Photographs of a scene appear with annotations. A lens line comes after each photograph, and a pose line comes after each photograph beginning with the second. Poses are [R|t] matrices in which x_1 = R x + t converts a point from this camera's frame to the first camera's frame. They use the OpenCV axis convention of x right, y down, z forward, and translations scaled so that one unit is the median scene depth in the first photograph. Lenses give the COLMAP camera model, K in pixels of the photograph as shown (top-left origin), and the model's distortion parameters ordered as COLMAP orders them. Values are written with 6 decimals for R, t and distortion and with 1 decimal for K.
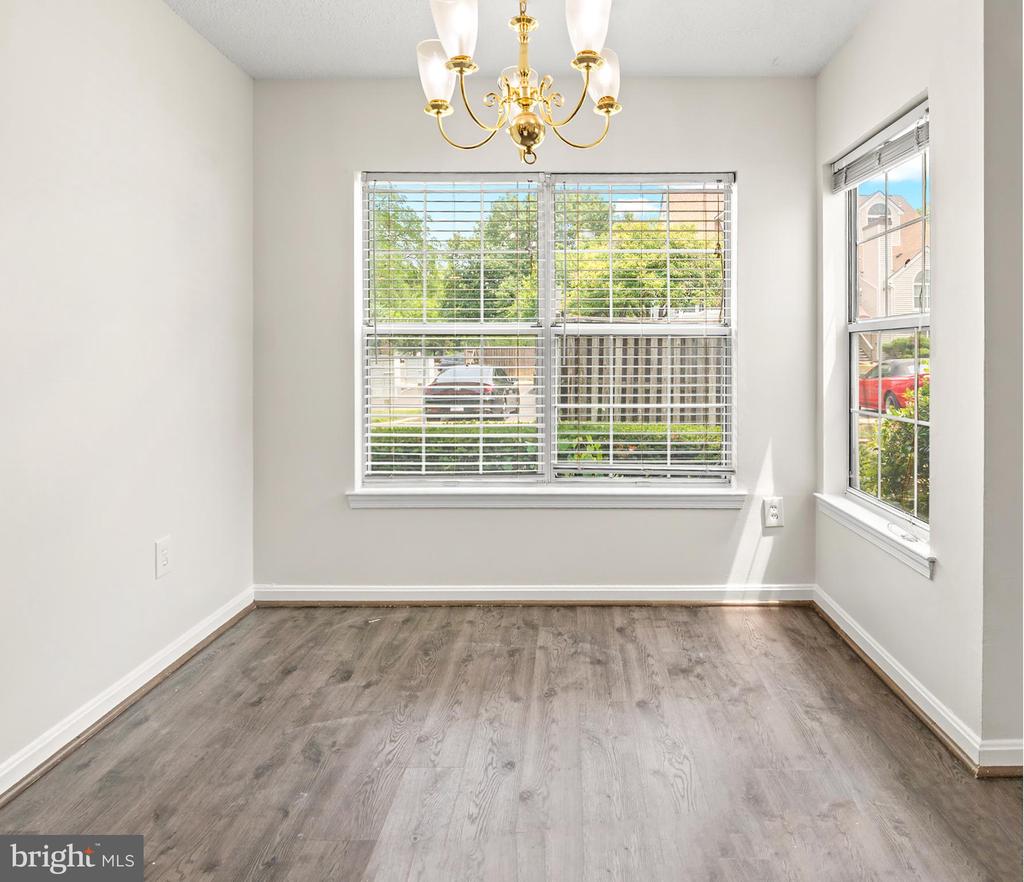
lens RADIAL K [[655.8, 0, 560.2], [0, 655.8, 359.6], [0, 0, 1]] dist [-0.011164, -0.007627]
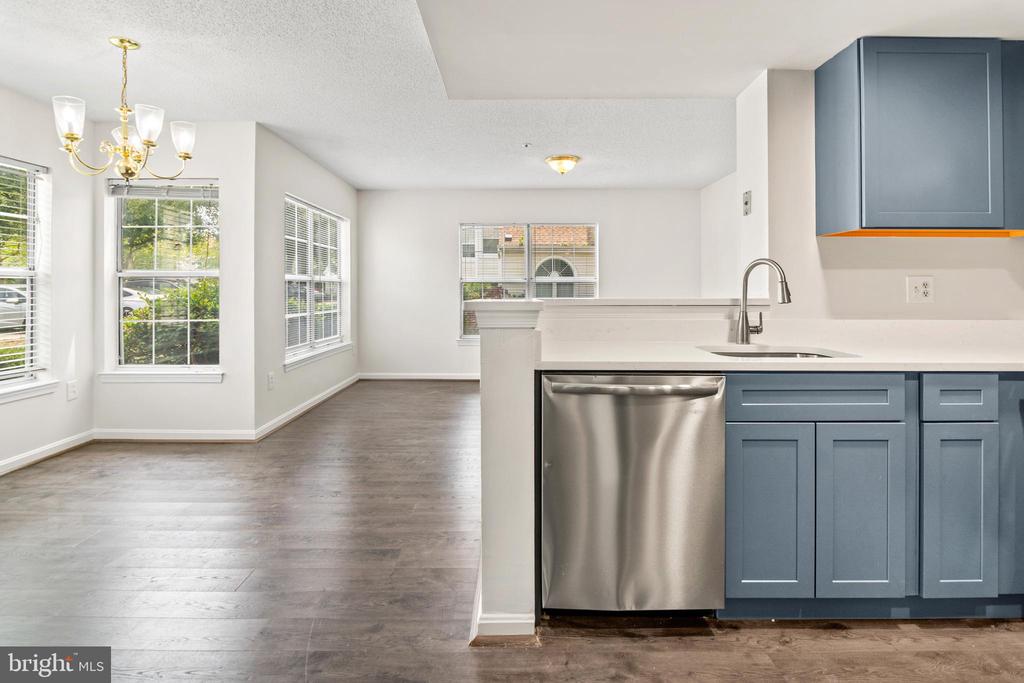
lens RADIAL K [[512.1, 0, 518.0], [0, 512.1, 287.3], [0, 0, 1]] dist [-0.004995, -0.004351]
pose [[-0.017792, 0.003332, 0.999836, -0.915142], [0.011408, 0.999930, -0.003129, 0.002119], [-0.999777, 0.011351, -0.017829, -0.048067]]
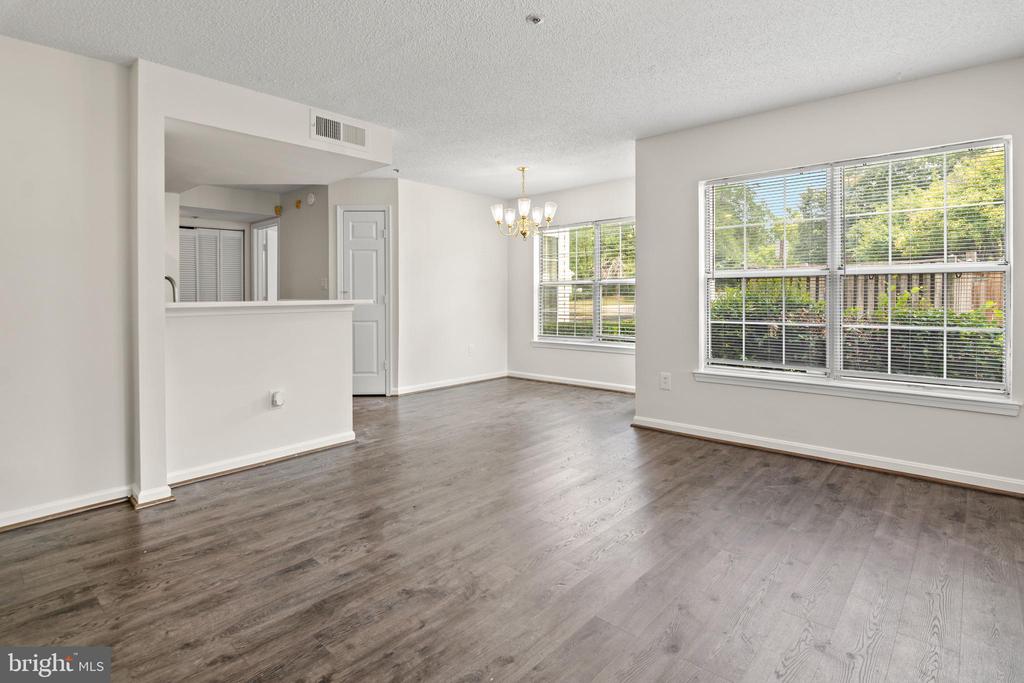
lens RADIAL K [[512.1, 0, 509.4], [0, 512.1, 290.2], [0, 0, 1]] dist [-0.004995, -0.004351]
pose [[0.740420, -0.010756, -0.672058, 1.112549], [0.002101, 0.999904, -0.013688, 0.013646], [0.672141, 0.008723, 0.740372, -0.726926]]
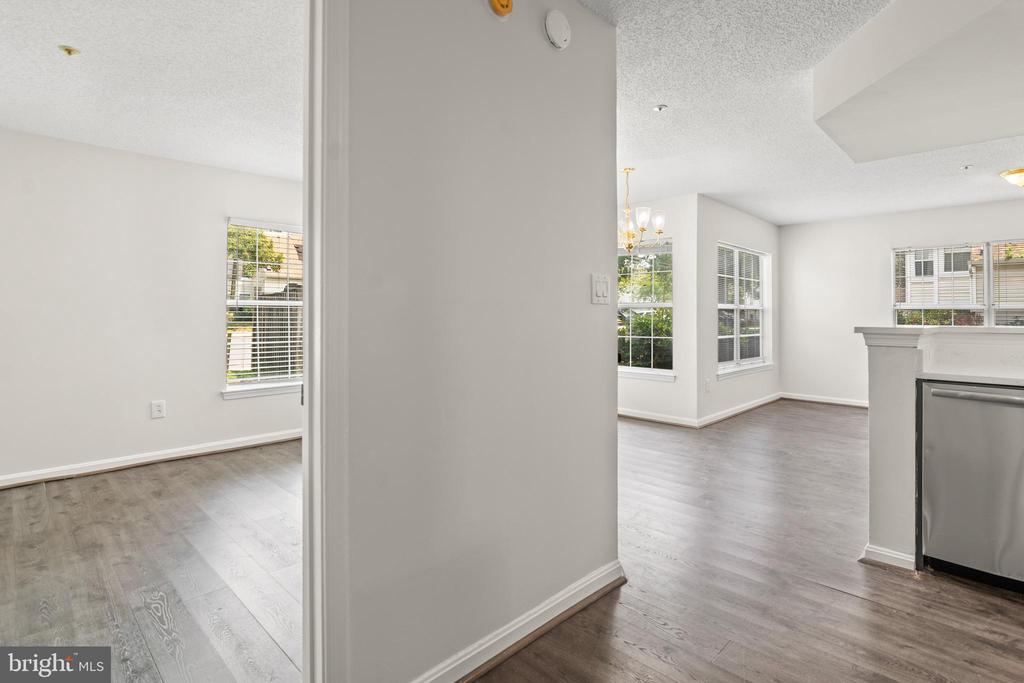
lens RADIAL K [[512.1, 0, 507.3], [0, 512.1, 309.5], [0, 0, 1]] dist [-0.004995, -0.004351]
pose [[0.700516, 0.007997, 0.713592, -1.330834], [0.004893, 0.999860, -0.016008, -0.002595], [-0.713620, 0.014705, 0.700379, -0.175345]]
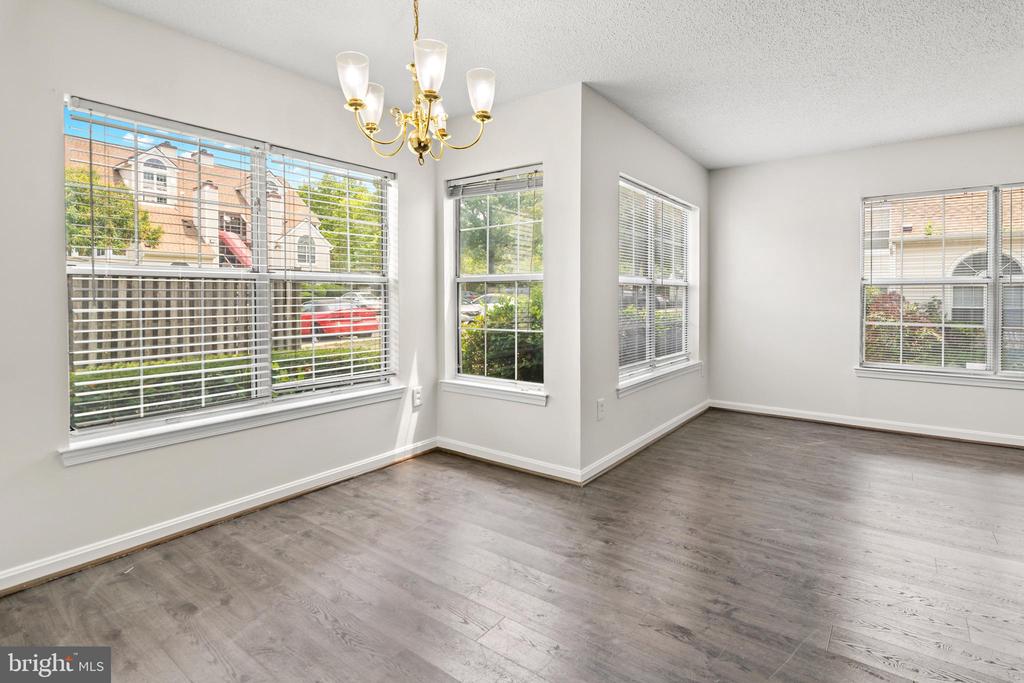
lens RADIAL K [[512.1, 0, 512.3], [0, 512.1, 306.9], [0, 0, 1]] dist [-0.004995, -0.004351]
pose [[0.597906, -0.017948, 0.801365, -0.515954], [0.010928, 0.999839, 0.014240, 0.004059], [-0.801492, 0.000243, 0.598006, 0.089309]]
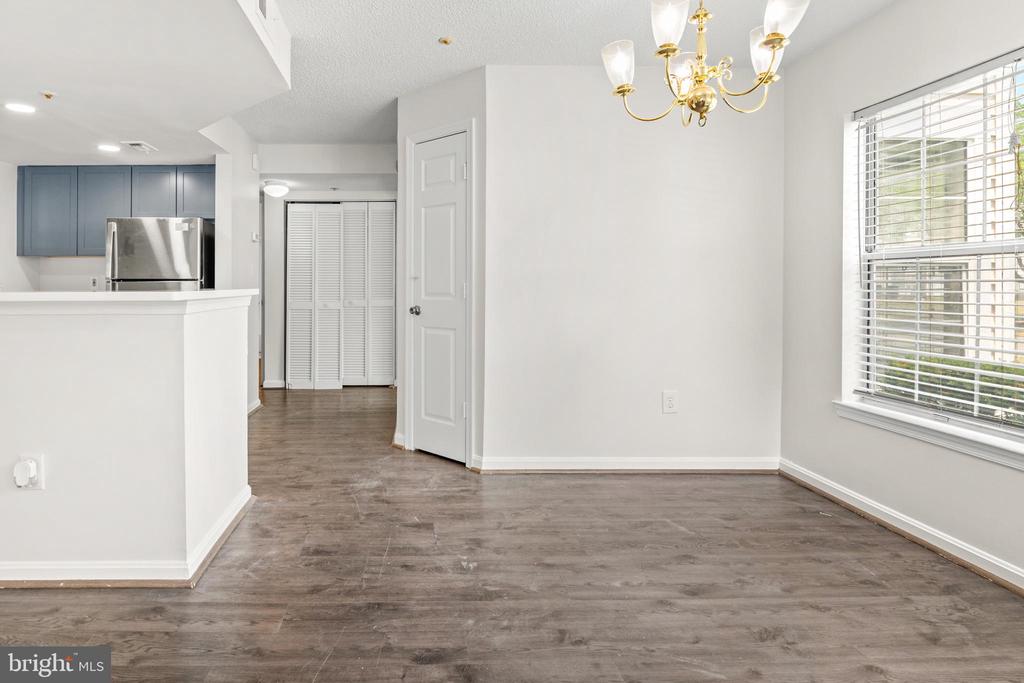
lens RADIAL K [[551.1, 0, 420.2], [0, 551.1, 286.5], [0, 0, 1]] dist [-0.011979, 0.001043]
pose [[0.023433, 0.002940, -0.999721, 0.610470], [-0.008205, 0.999963, 0.002748, 0.008328], [0.999692, 0.008139, 0.023457, 0.261802]]
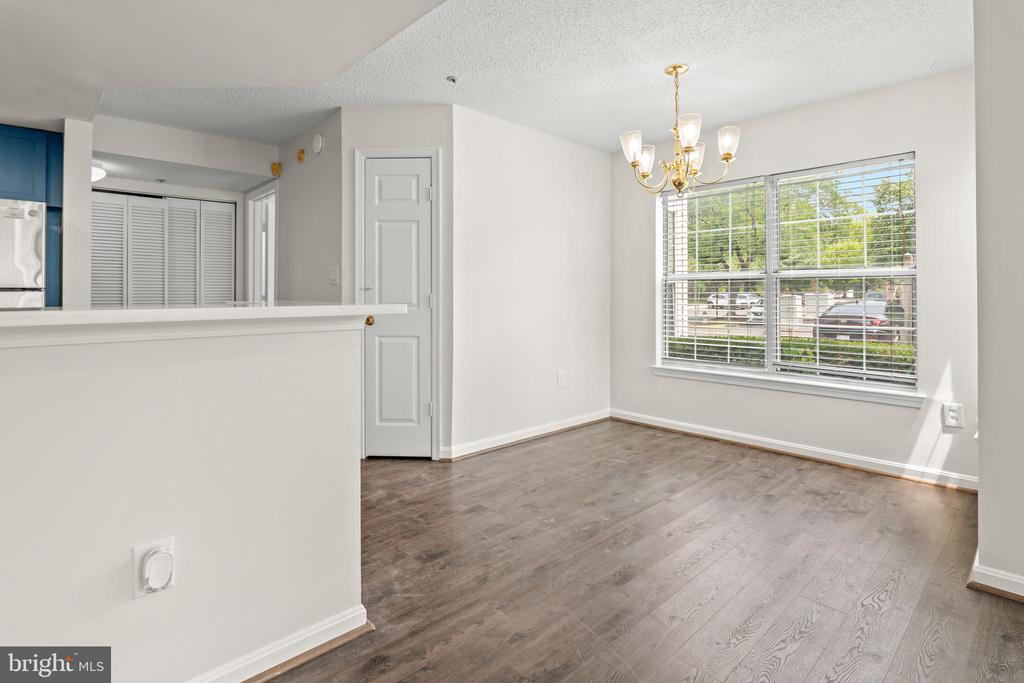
lens RADIAL K [[512.1, 0, 511.4], [0, 512.1, 289.1], [0, 0, 1]] dist [-0.004995, -0.004351]
pose [[0.690213, -0.007821, -0.723564, 0.451860], [-0.004583, 0.999874, -0.015180, 0.009728], [0.723592, 0.013794, 0.690090, -0.294498]]
